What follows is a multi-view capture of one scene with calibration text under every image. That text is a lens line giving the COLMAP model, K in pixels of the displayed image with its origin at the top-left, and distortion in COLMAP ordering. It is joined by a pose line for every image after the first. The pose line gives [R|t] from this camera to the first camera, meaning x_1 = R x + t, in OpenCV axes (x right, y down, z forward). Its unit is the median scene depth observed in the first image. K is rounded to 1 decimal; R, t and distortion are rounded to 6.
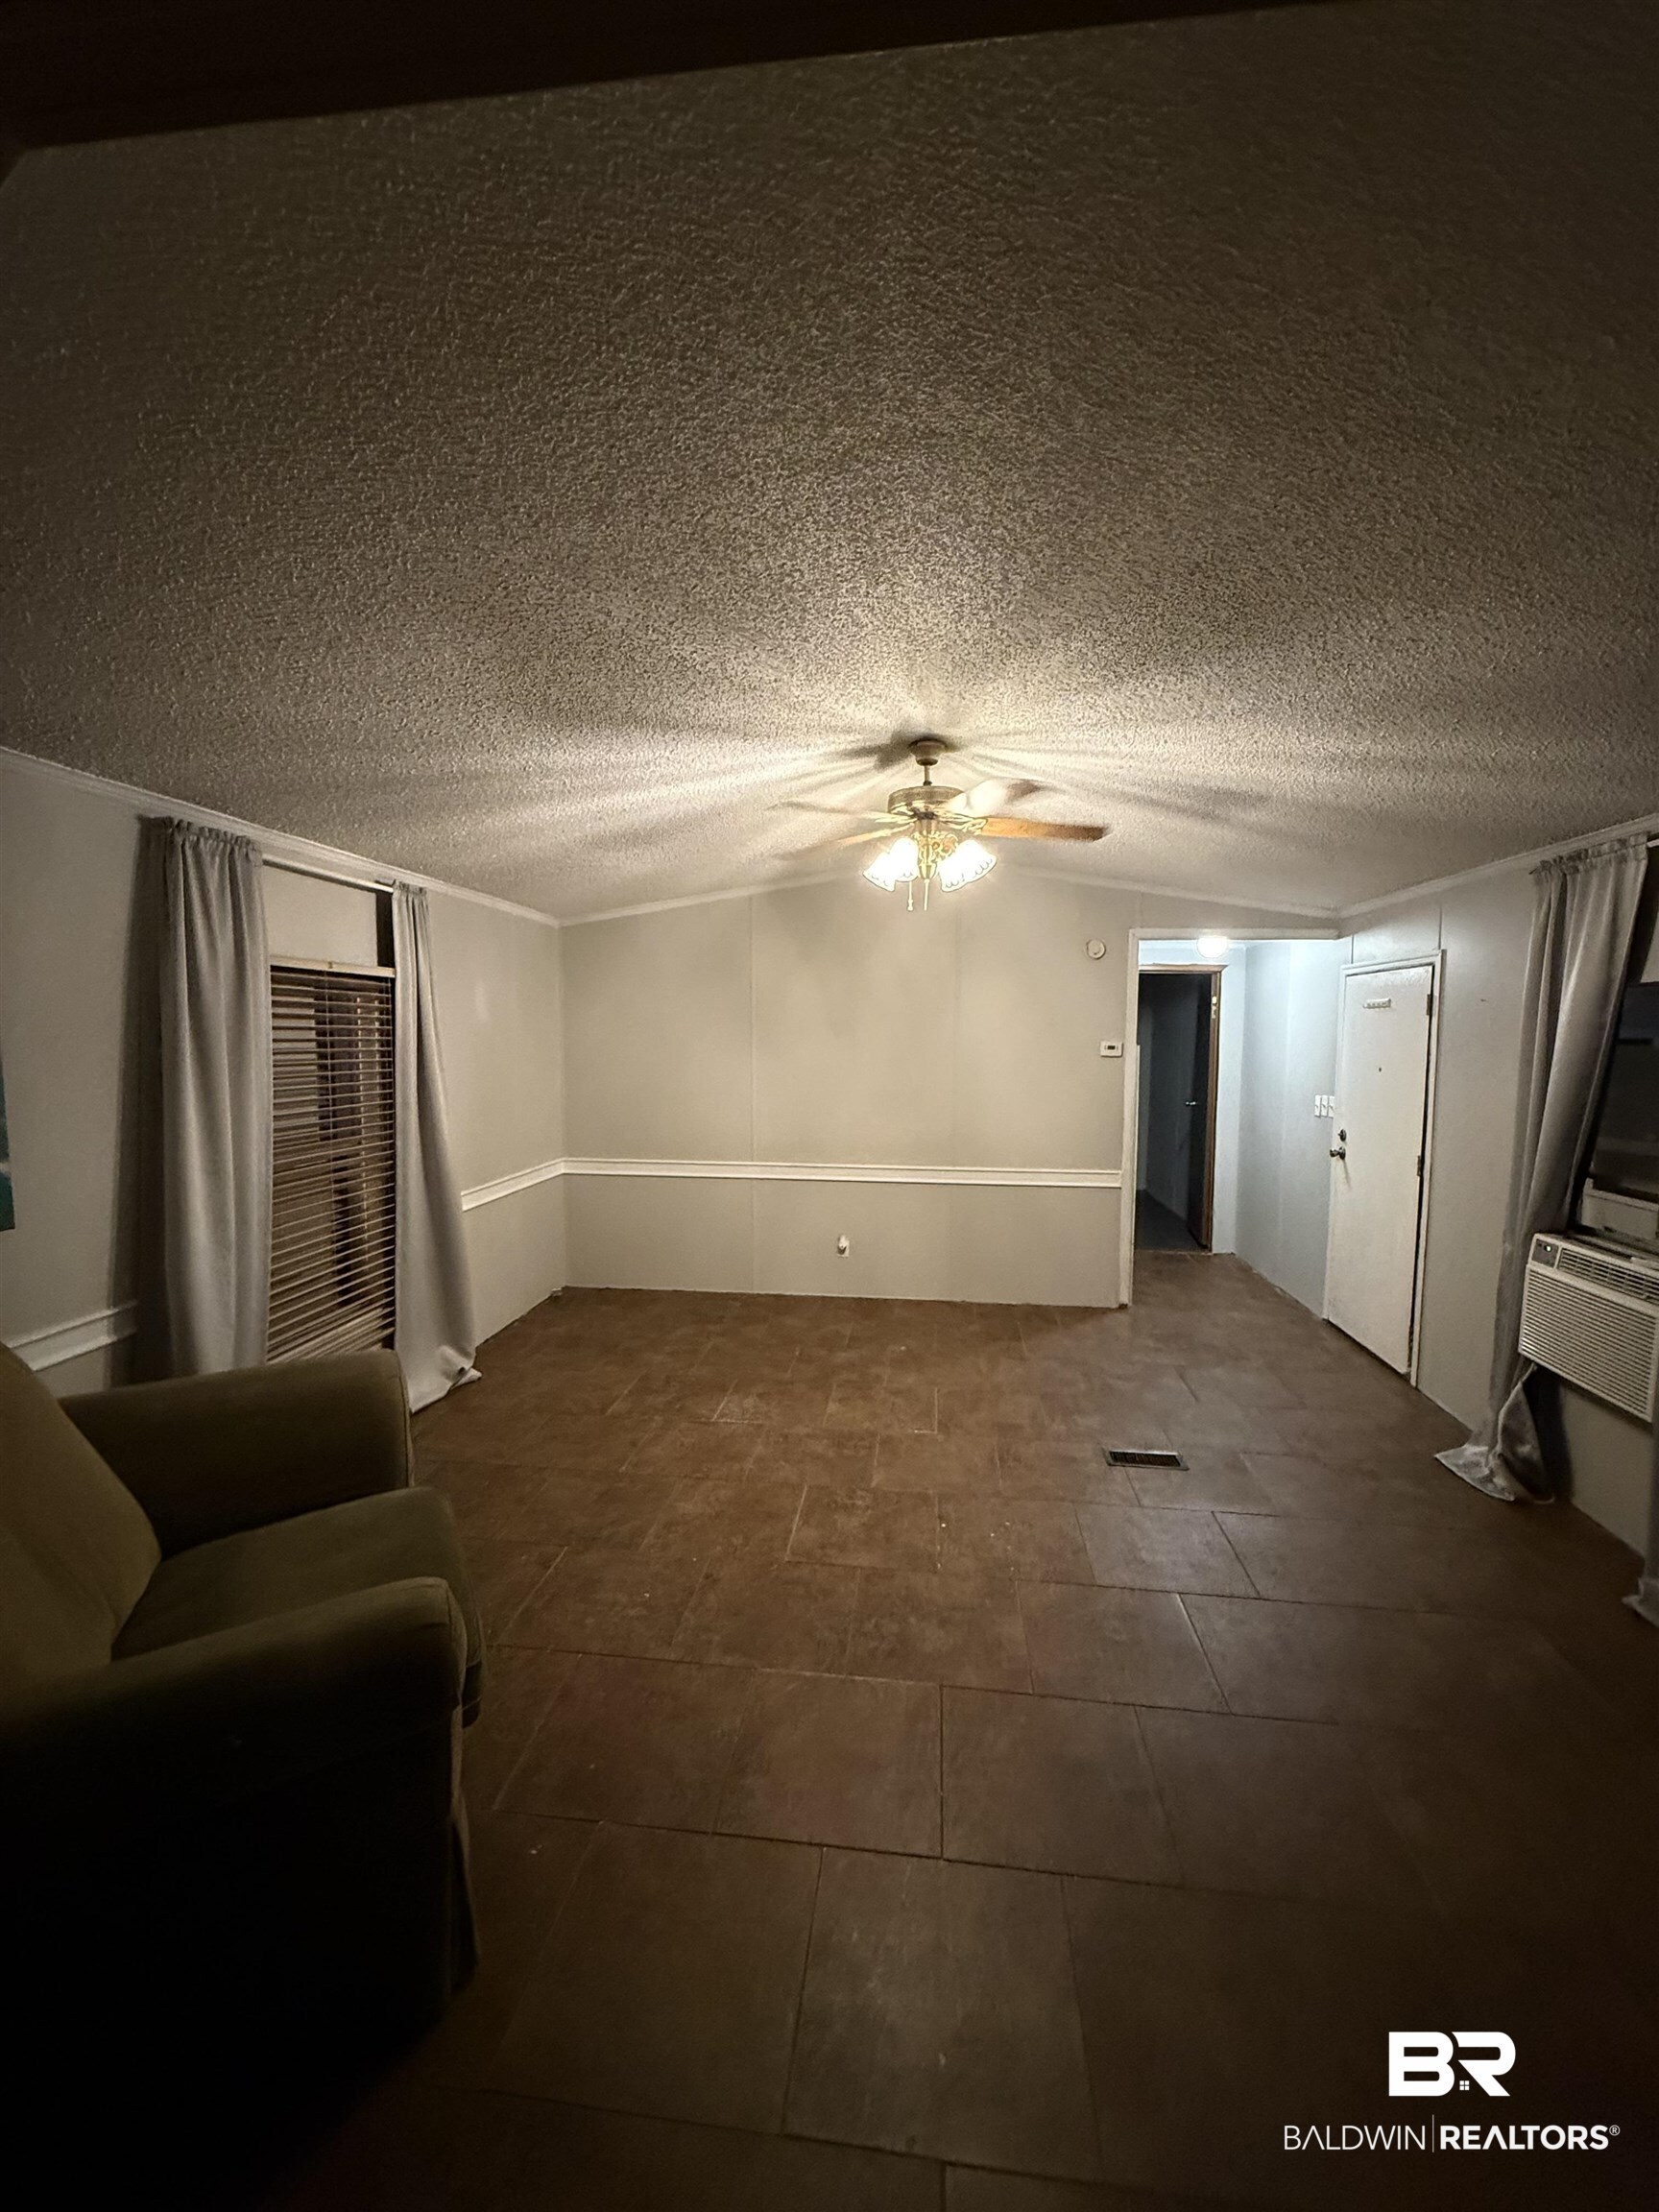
lens RADIAL K [[875.2, 0, 832.3], [0, 875.2, 1100.5], [0, 0, 1]] dist [0.001051, 0.000170]
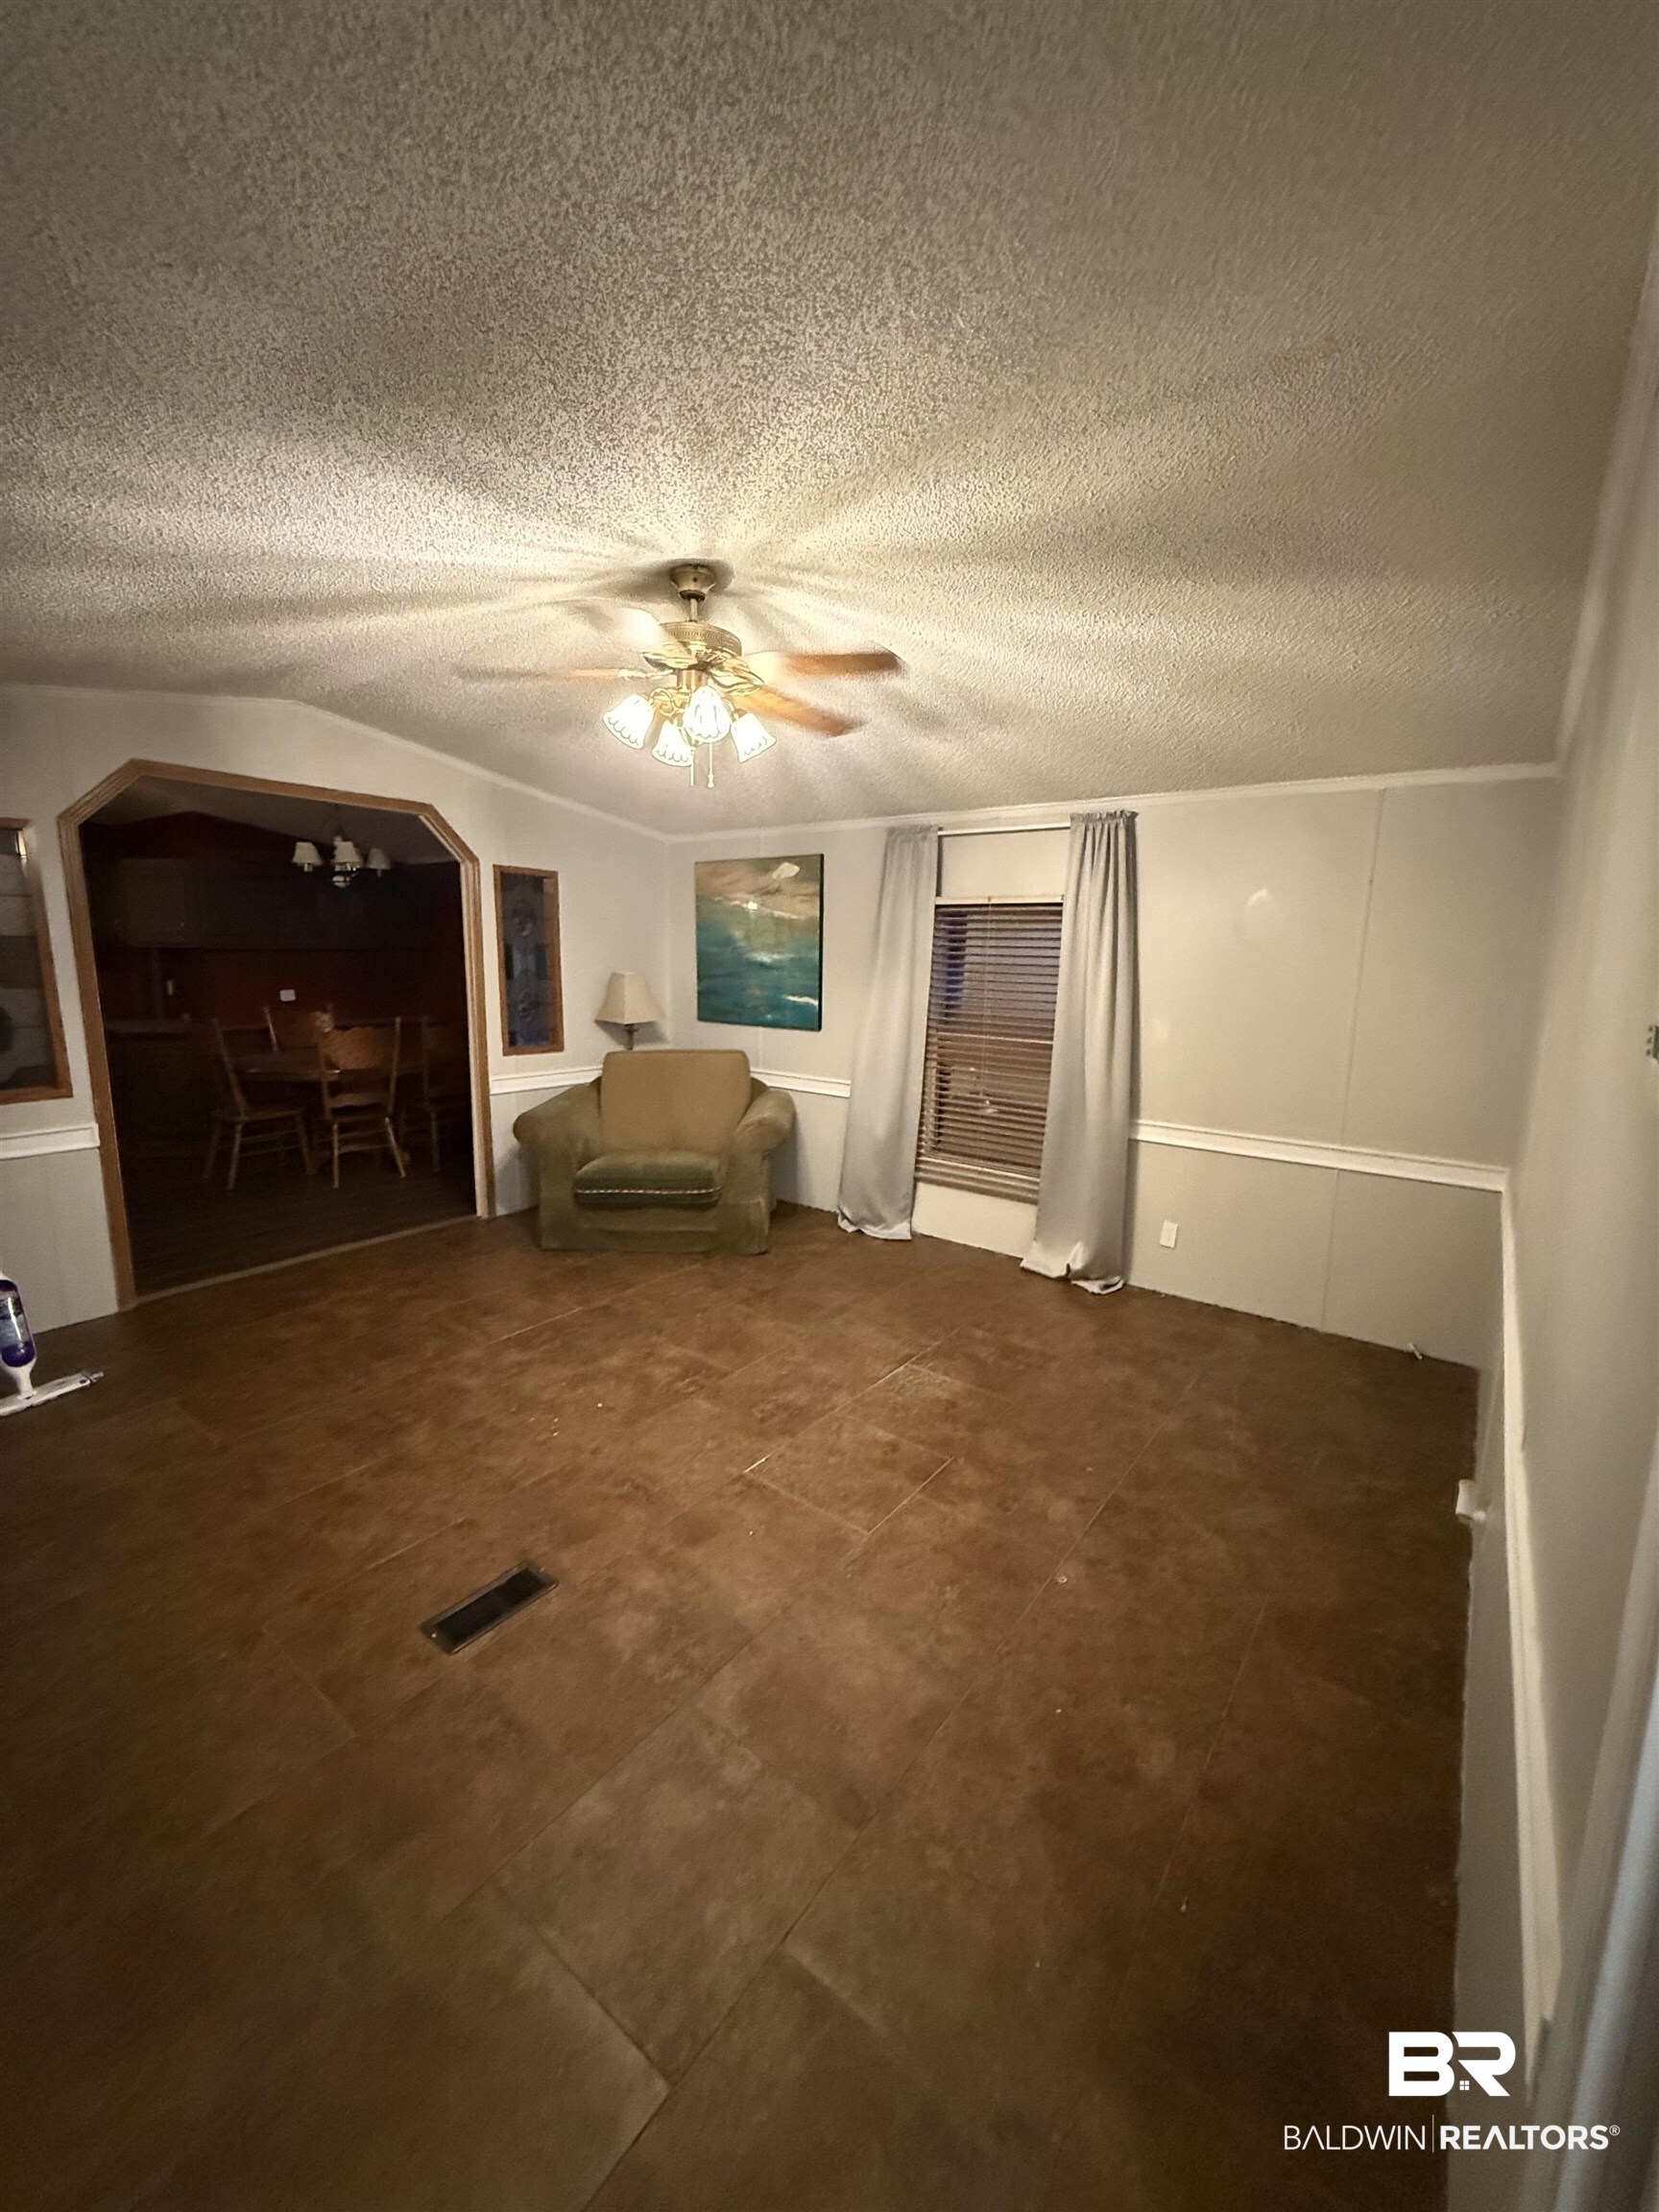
lens RADIAL K [[875.2, 0, 832.3], [0, 875.2, 1100.5], [0, 0, 1]] dist [0.001051, 0.000170]
pose [[-0.504981, 0.129909, -0.853298, 0.636422], [-0.089692, 0.975358, 0.201572, -0.087278], [0.858458, 0.178324, -0.480886, 1.273661]]
